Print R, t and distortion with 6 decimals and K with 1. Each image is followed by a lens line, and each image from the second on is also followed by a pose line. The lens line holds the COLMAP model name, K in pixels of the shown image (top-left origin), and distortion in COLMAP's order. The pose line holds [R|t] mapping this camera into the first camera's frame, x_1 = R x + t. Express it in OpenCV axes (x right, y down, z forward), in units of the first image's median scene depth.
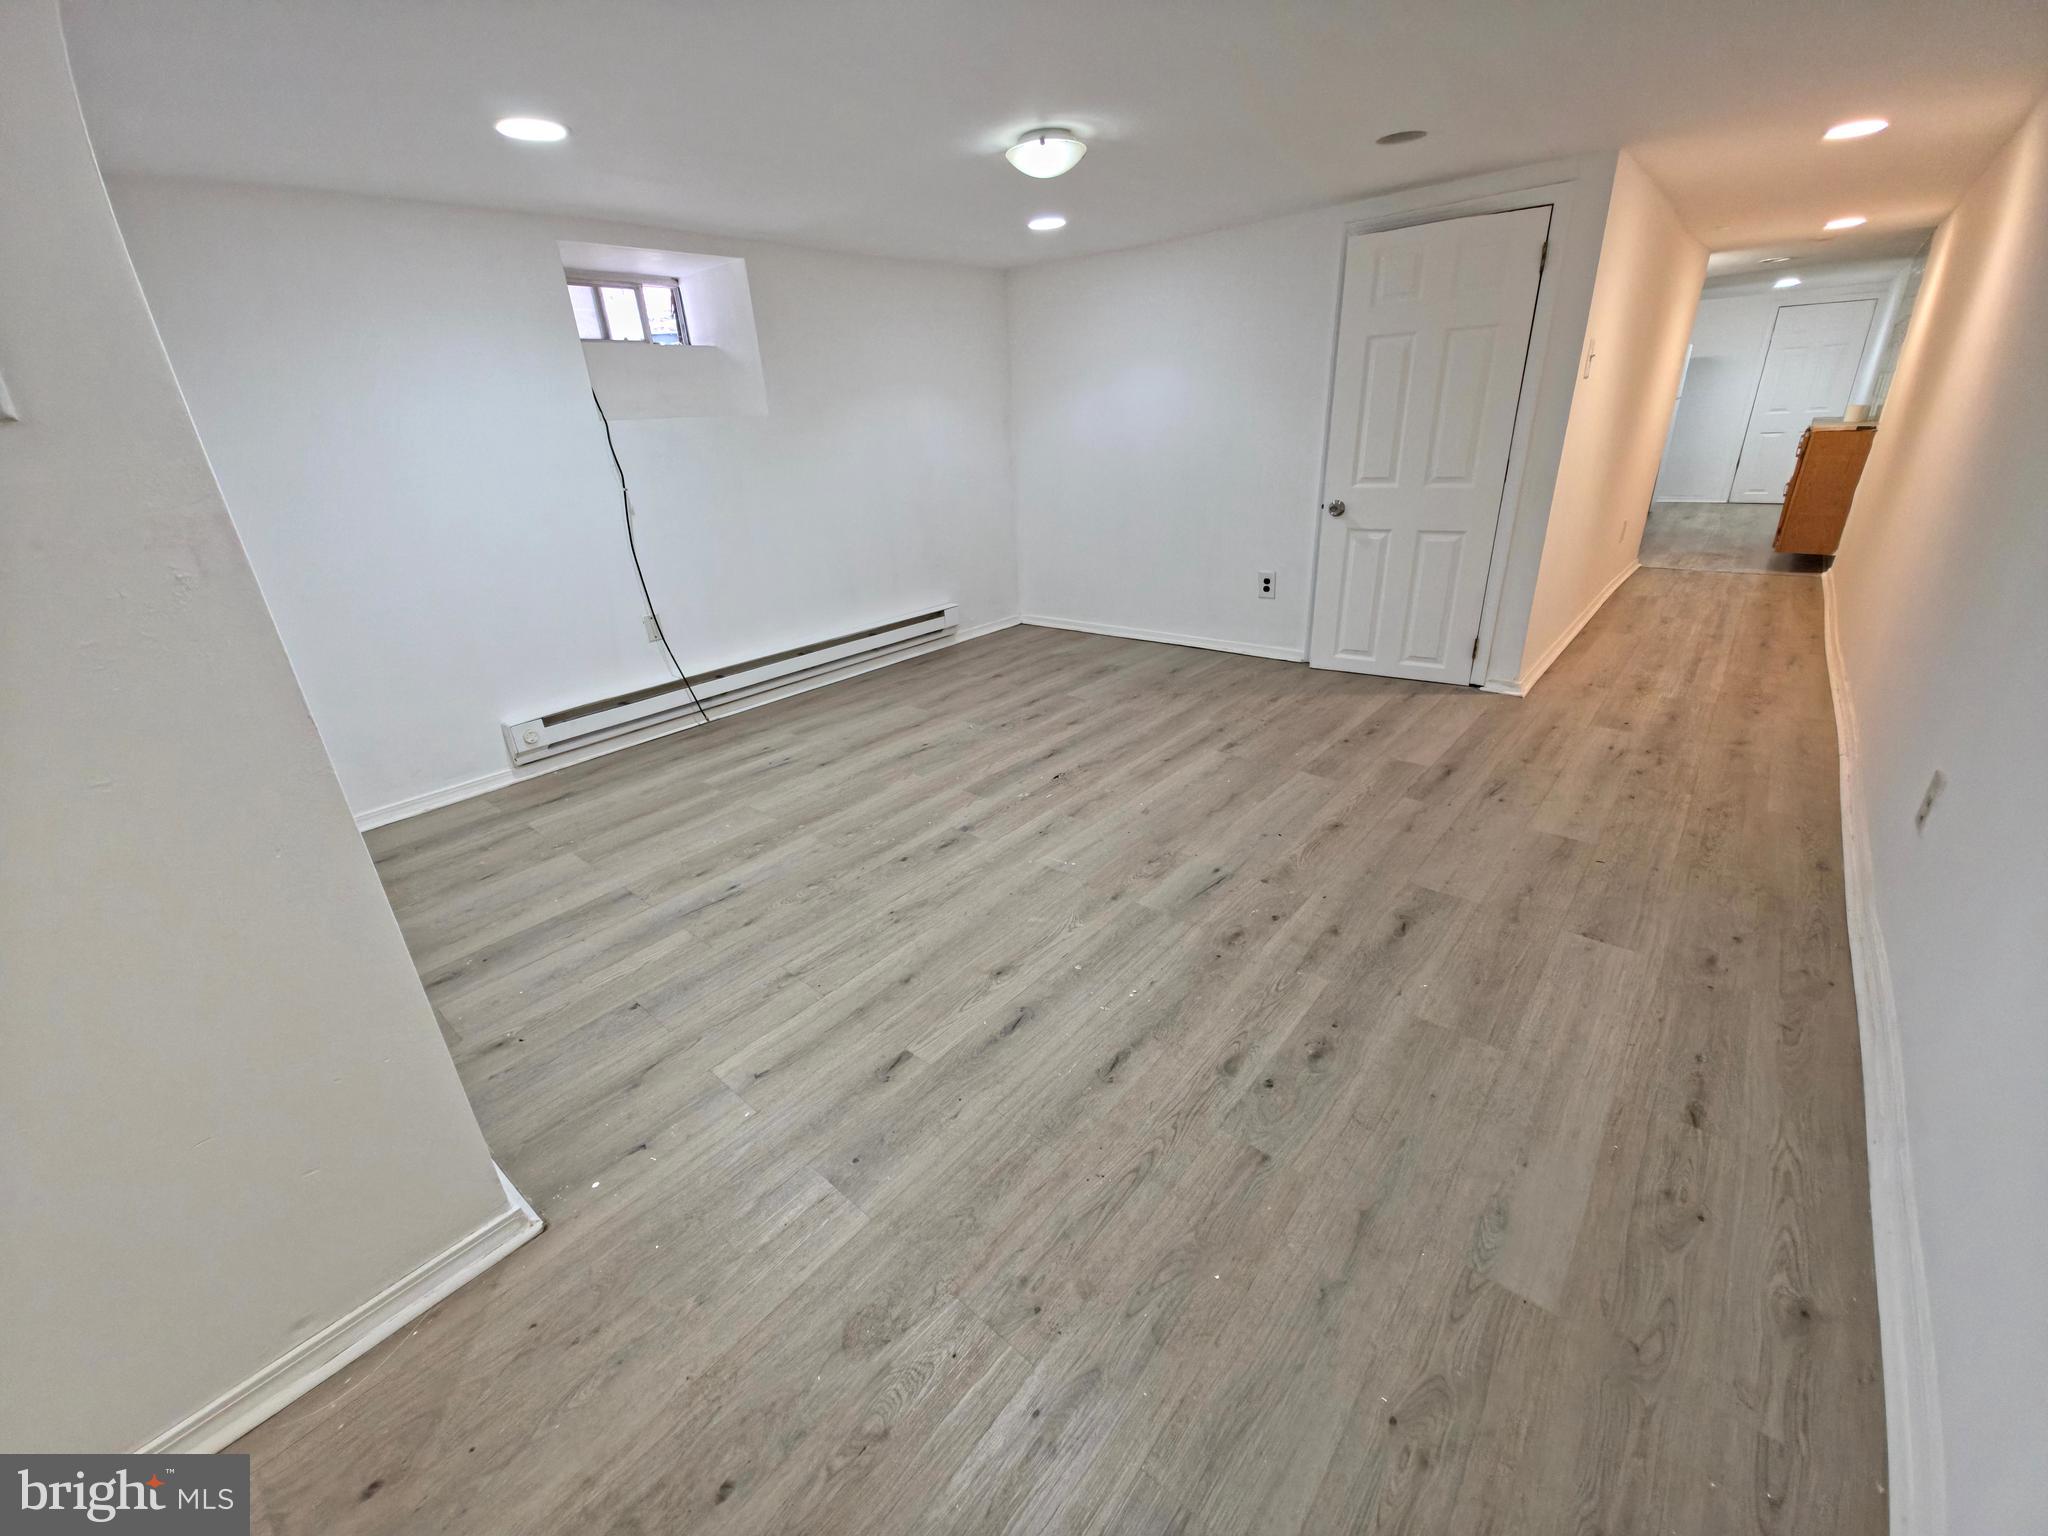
lens RADIAL K [[816.8, 0, 1023.5], [0, 816.8, 758.8], [0, 0, 1]] dist [0.016342, -0.009678]
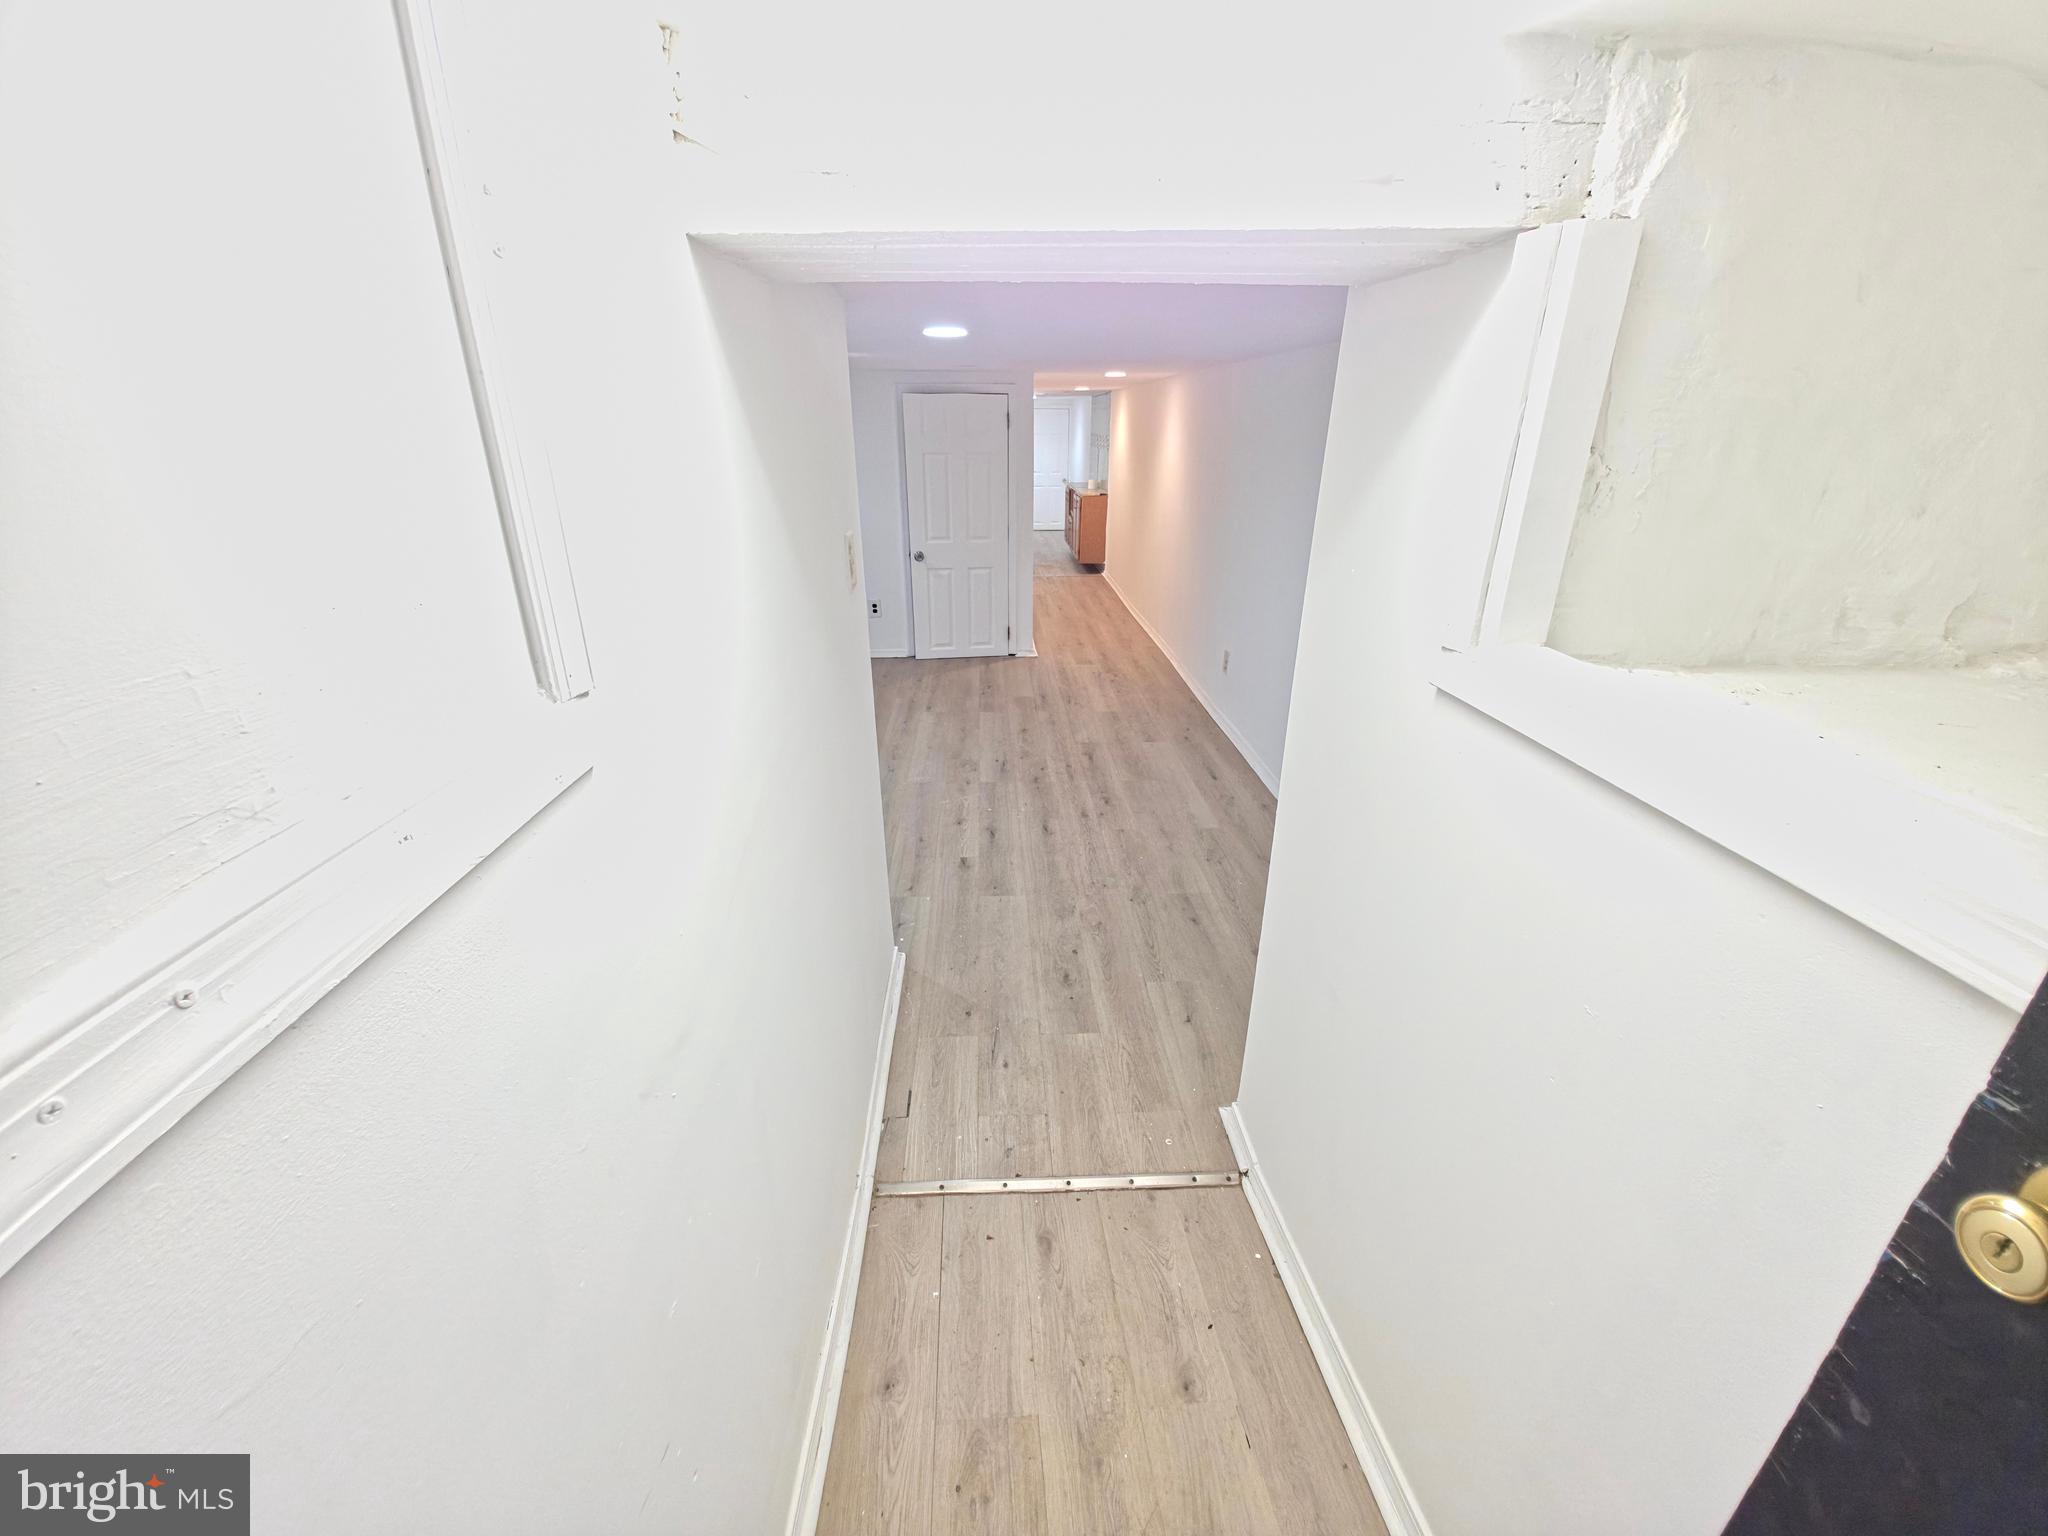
lens RADIAL K [[816.8, 0, 1023.5], [0, 816.8, 758.8], [0, 0, 1]] dist [0.016342, -0.009678]
pose [[0.724459, -0.215189, 0.654869, -0.680389], [0.230102, 0.971025, 0.064524, 0.019936], [-0.649779, 0.103942, 0.752983, -0.317137]]
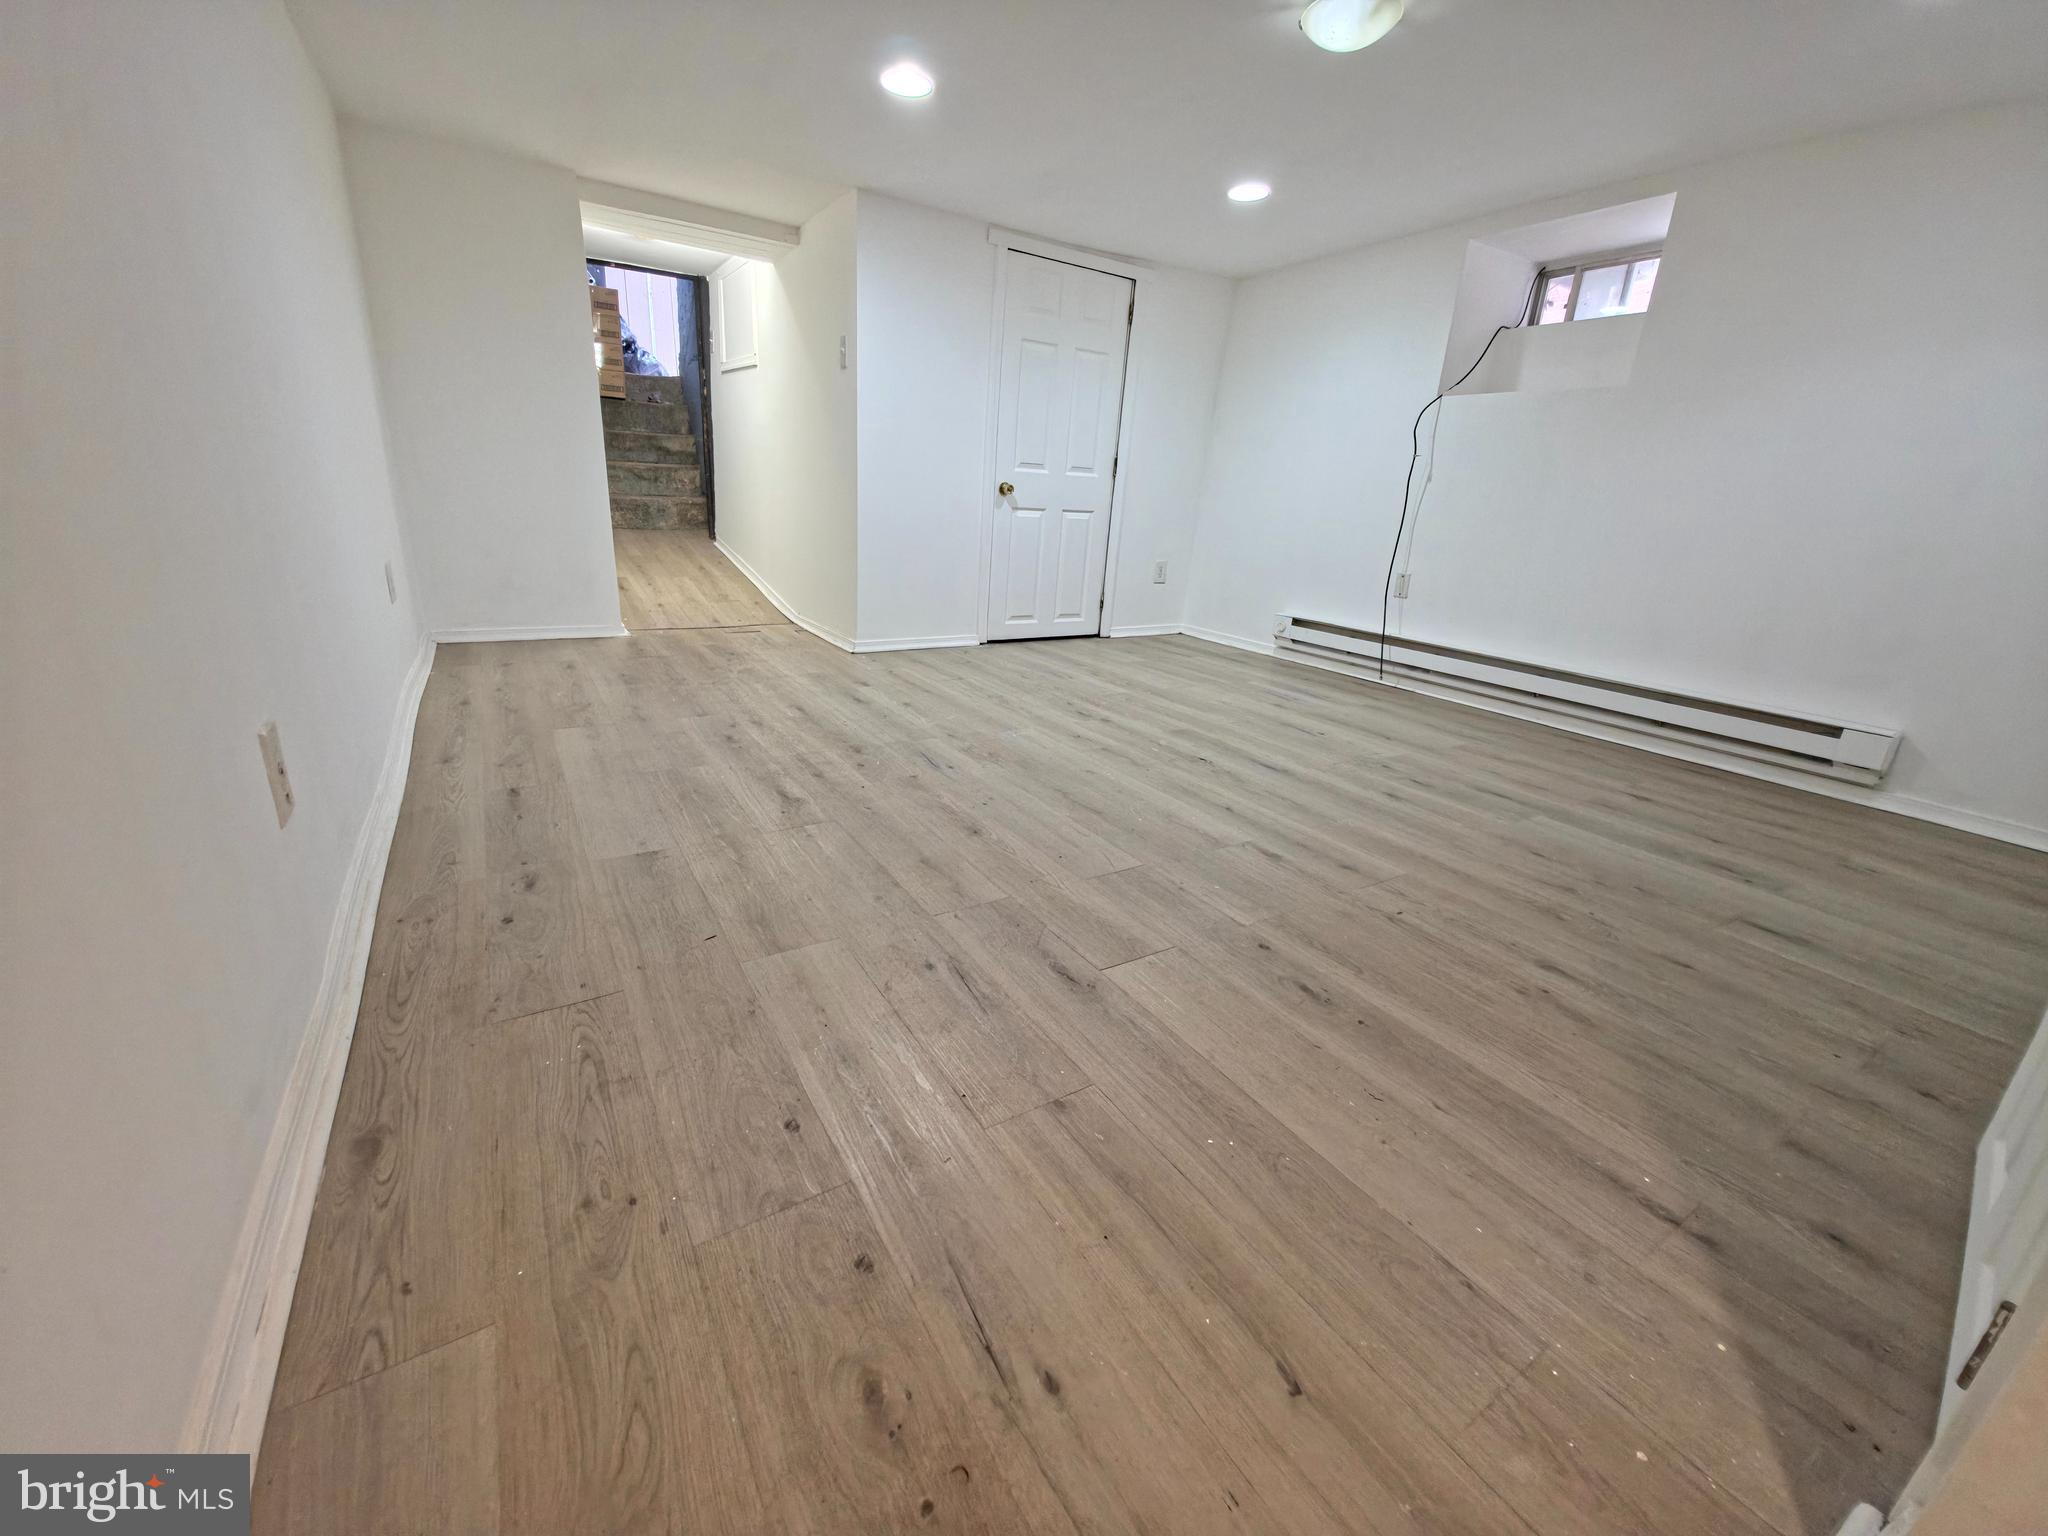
lens RADIAL K [[816.8, 0, 1023.5], [0, 816.8, 758.8], [0, 0, 1]] dist [0.016342, -0.009678]
pose [[-0.298155, 0.328321, -0.896275, 0.826889], [-0.407894, 0.805105, 0.430614, -0.259883], [0.862975, 0.493975, -0.106126, 0.863387]]
